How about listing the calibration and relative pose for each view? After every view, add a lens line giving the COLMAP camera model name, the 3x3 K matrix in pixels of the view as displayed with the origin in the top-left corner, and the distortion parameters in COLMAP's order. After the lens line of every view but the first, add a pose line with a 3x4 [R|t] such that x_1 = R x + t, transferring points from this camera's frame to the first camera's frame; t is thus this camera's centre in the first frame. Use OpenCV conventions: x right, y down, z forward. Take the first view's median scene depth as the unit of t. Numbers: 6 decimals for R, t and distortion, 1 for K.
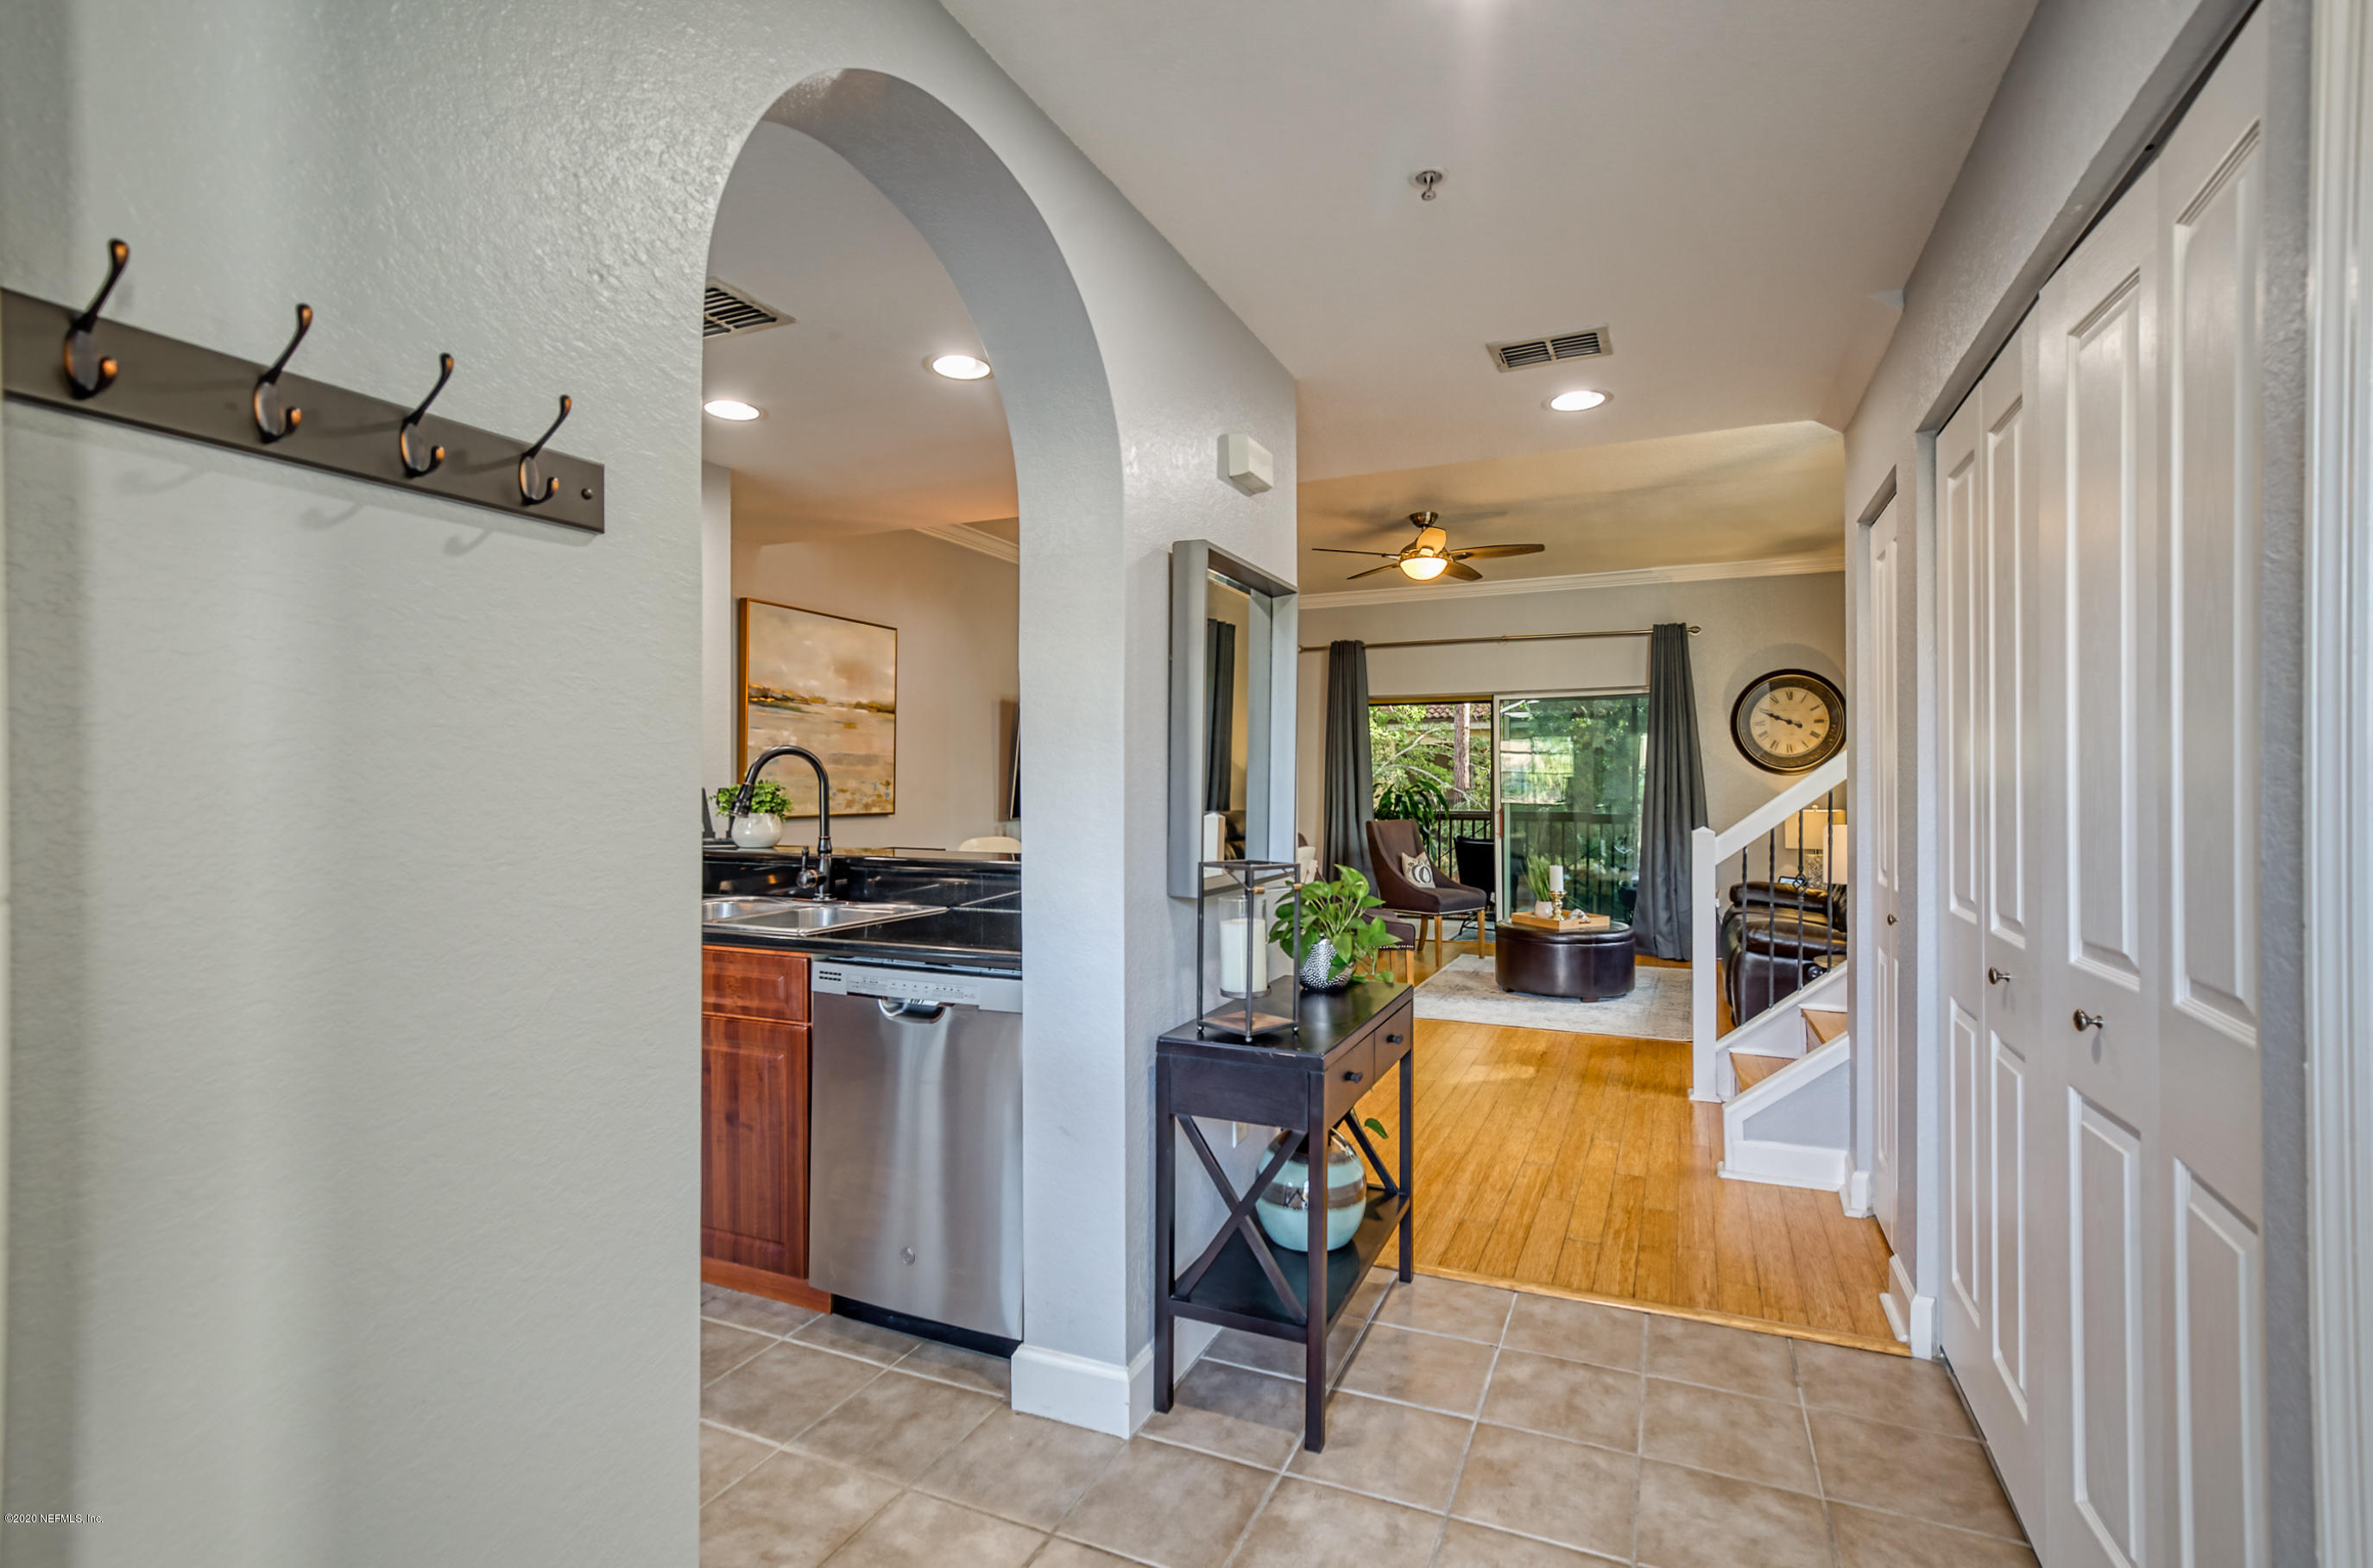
lens RADIAL K [[1069.1, 0, 1224.6], [0, 1069.1, 782.1], [0, 0, 1]] dist [-0.002241, 0.004622]
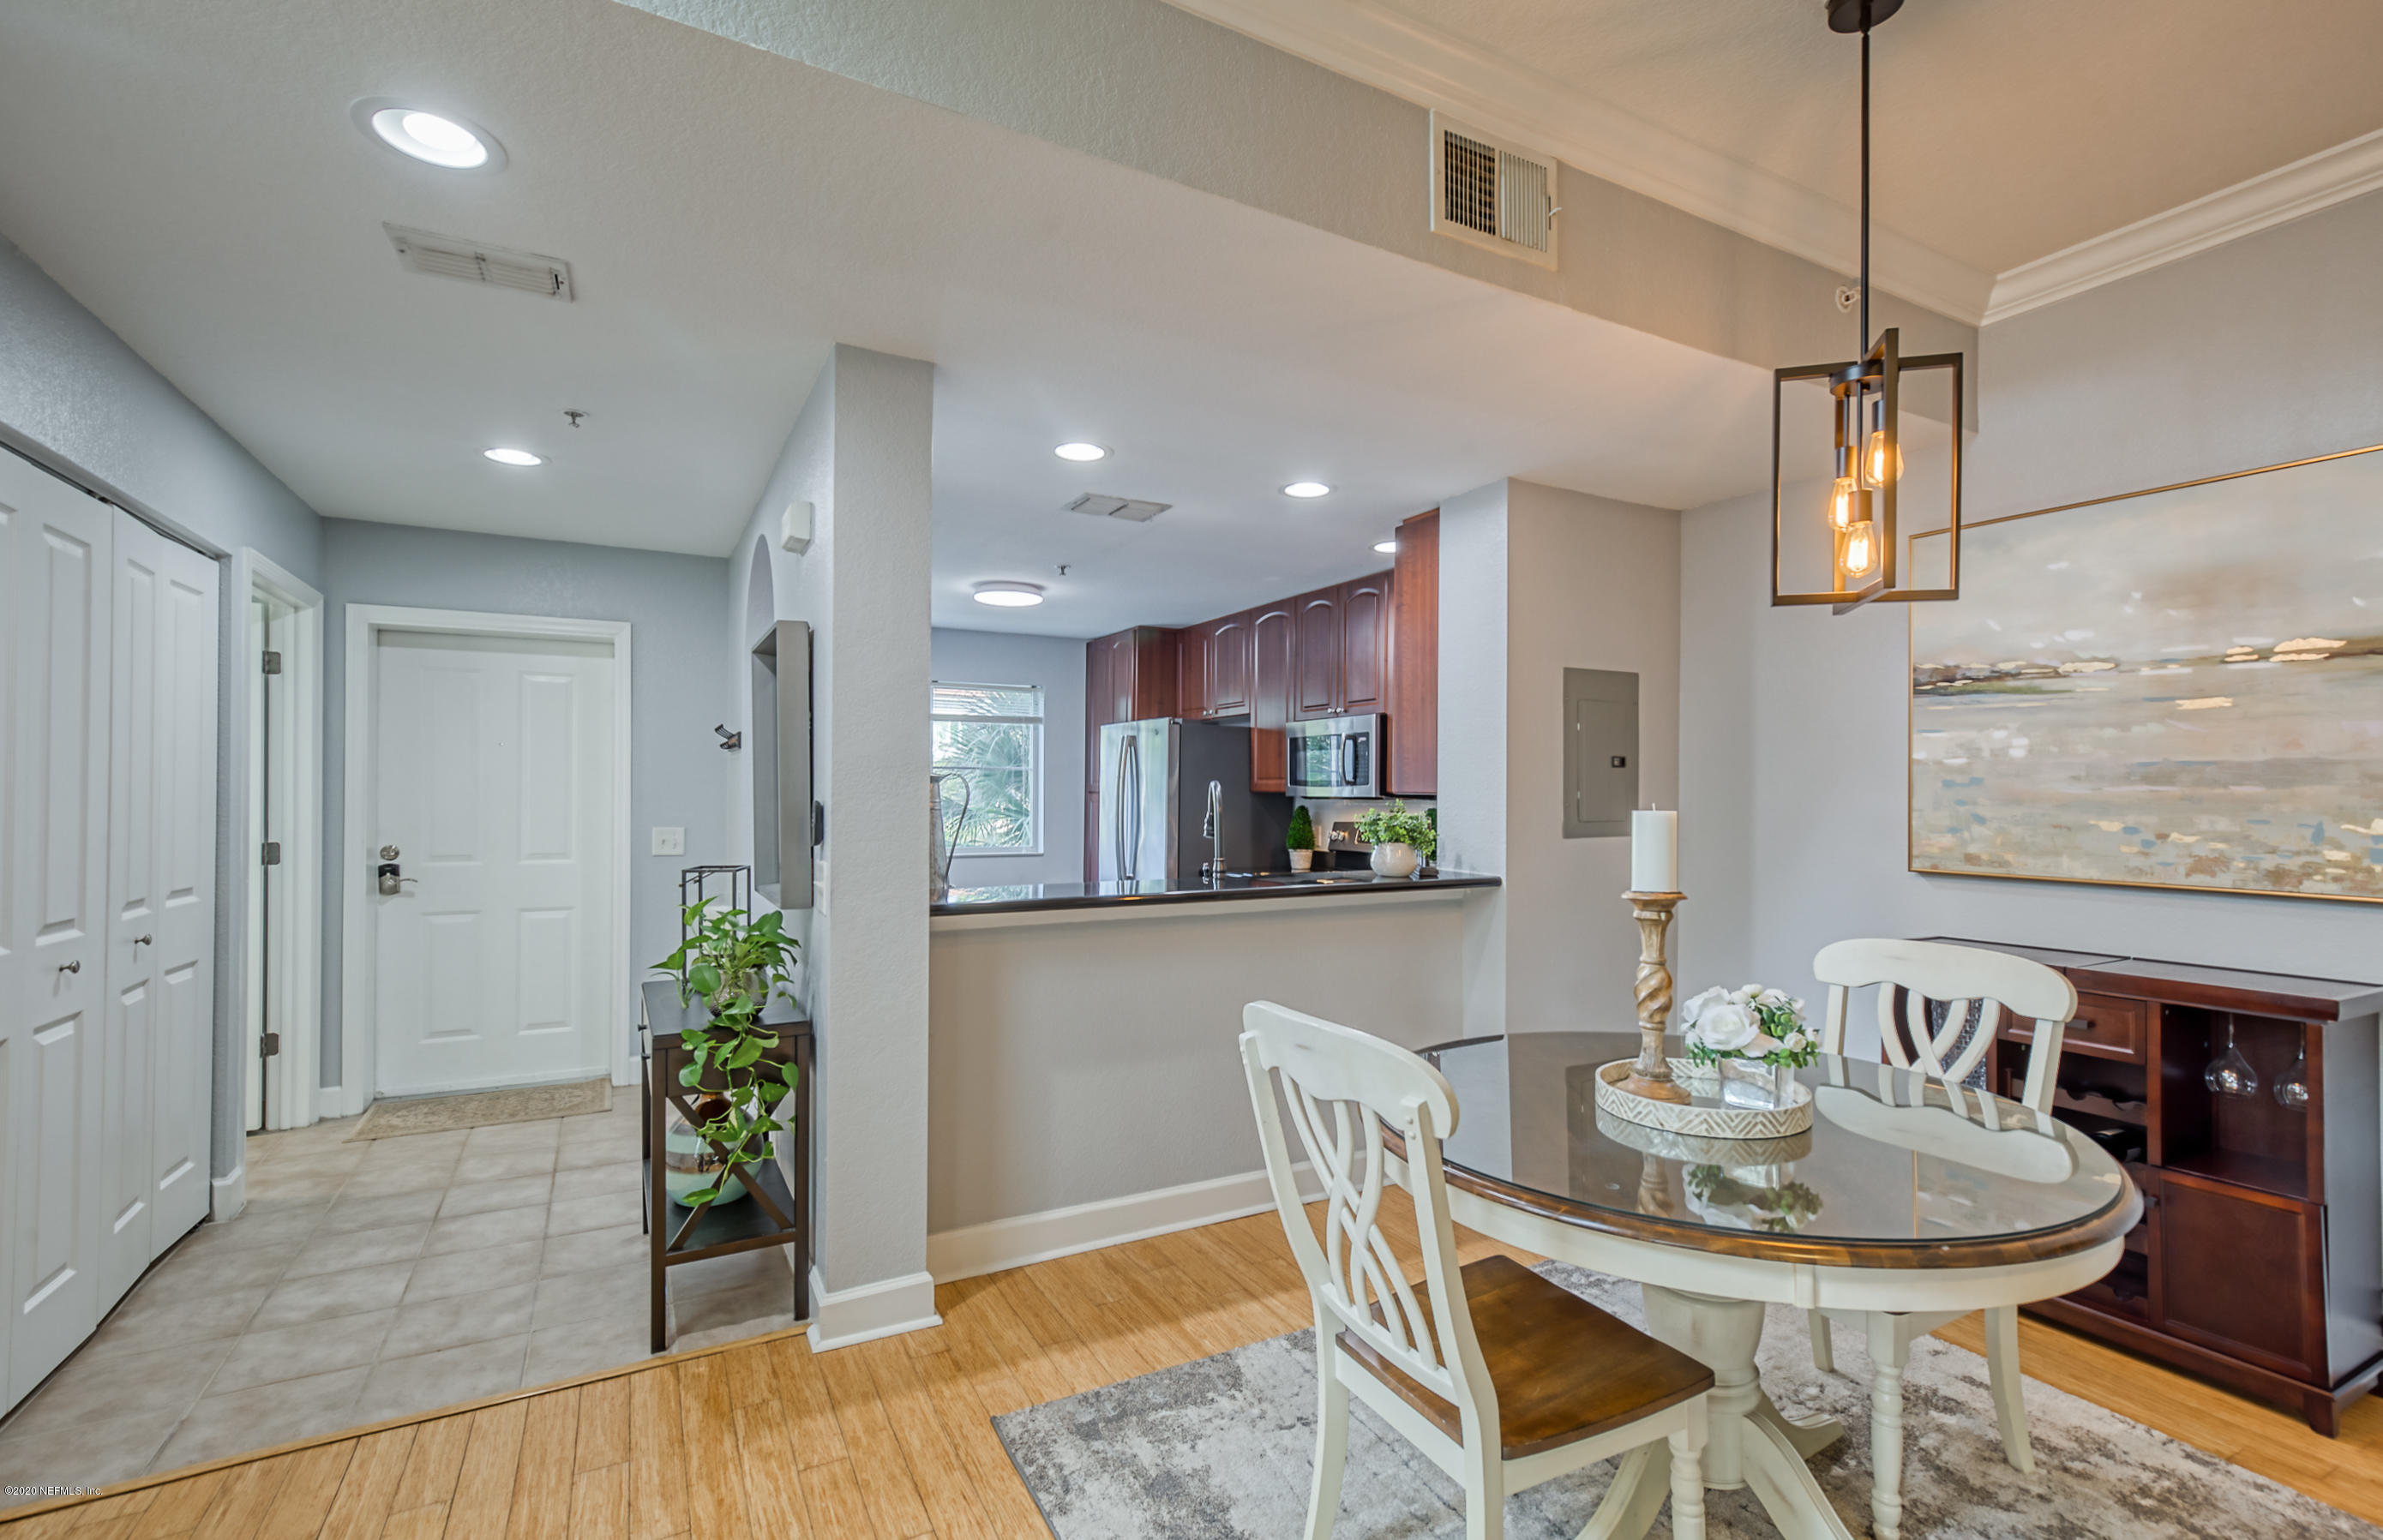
lens RADIAL K [[1039.0, 0, 1204.8], [0, 1039.0, 787.3], [0, 0, 1]] dist [0.000947, 0.004223]
pose [[-0.610906, -0.006183, -0.791679, 0.257442], [-0.004275, 0.999981, -0.004510, -0.009683], [0.791692, 0.000629, -0.610920, 0.827621]]
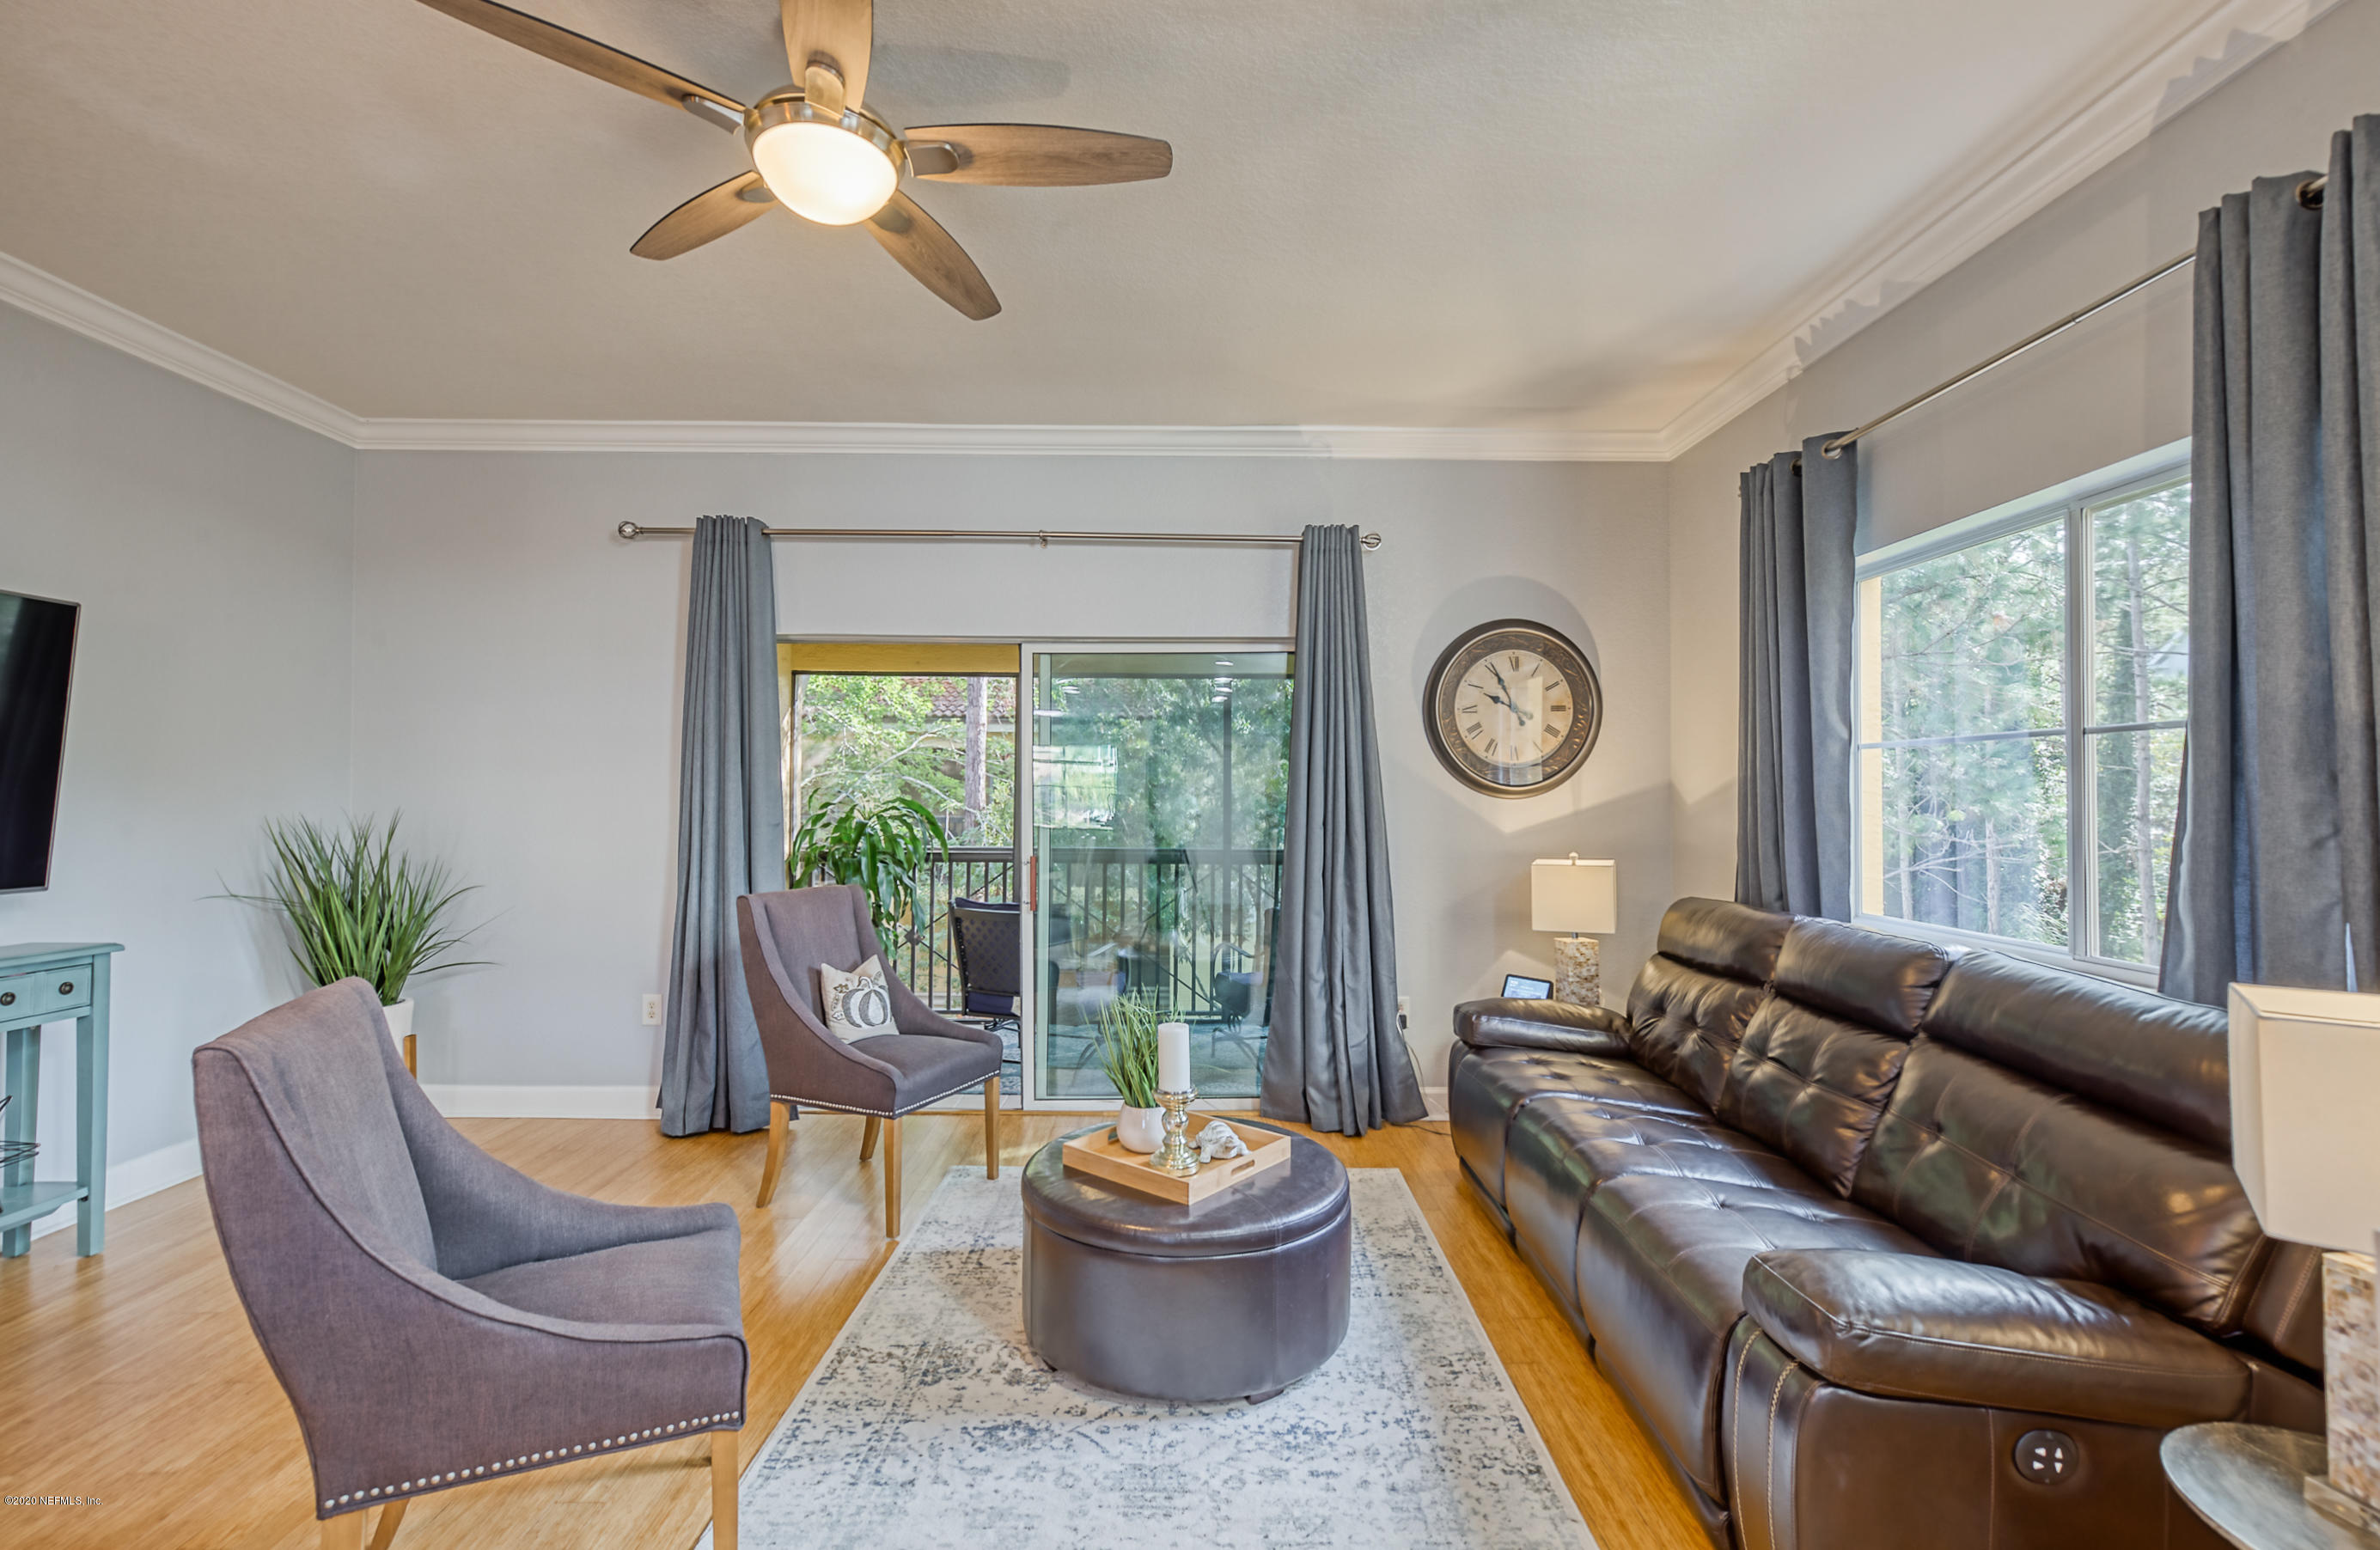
lens RADIAL K [[1051.3, 0, 1189.2], [0, 1051.3, 776.3], [0, 0, 1]] dist [0.001404, 0.000874]
pose [[0.917676, 0.013740, 0.397091, 0.160949], [-0.007306, 0.999816, -0.017713, -0.008549], [-0.397262, 0.013354, 0.917608, 0.647659]]
